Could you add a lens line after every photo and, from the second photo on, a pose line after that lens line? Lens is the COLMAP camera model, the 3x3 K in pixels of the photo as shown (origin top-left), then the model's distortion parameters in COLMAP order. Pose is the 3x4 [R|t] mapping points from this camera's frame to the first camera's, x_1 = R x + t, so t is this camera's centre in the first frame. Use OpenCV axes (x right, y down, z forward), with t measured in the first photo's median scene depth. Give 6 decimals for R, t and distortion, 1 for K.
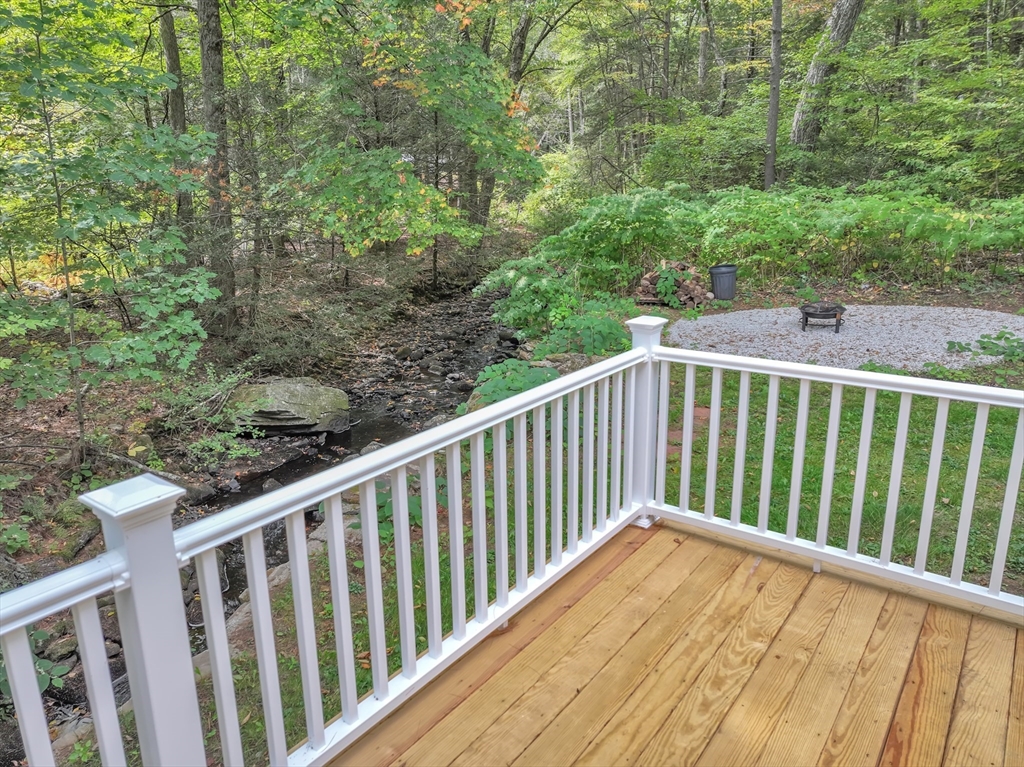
lens RADIAL K [[731.6, 0, 508.7], [0, 731.6, 381.9], [0, 0, 1]] dist [-0.010480, 0.002526]
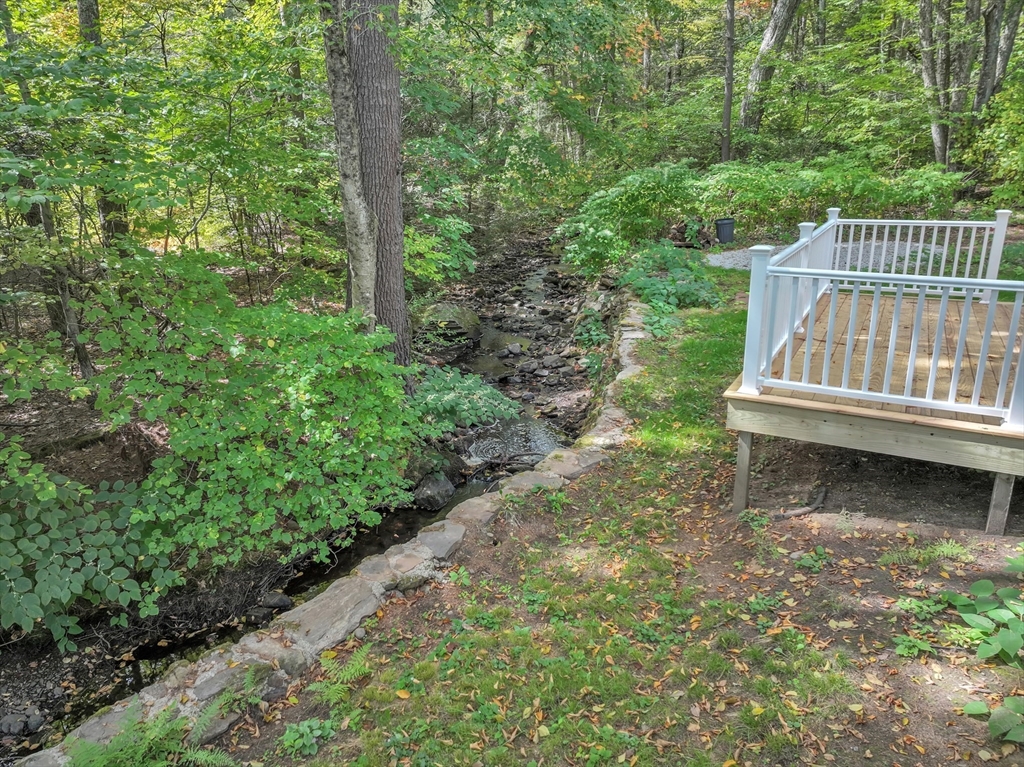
lens RADIAL K [[731.6, 0, 515.8], [0, 731.6, 384.6], [0, 0, 1]] dist [-0.010480, 0.002526]
pose [[0.990007, -0.039942, 0.135241, -0.306845], [0.035581, 0.998771, 0.034516, 0.095699], [-0.136453, -0.029359, 0.990211, -0.341801]]
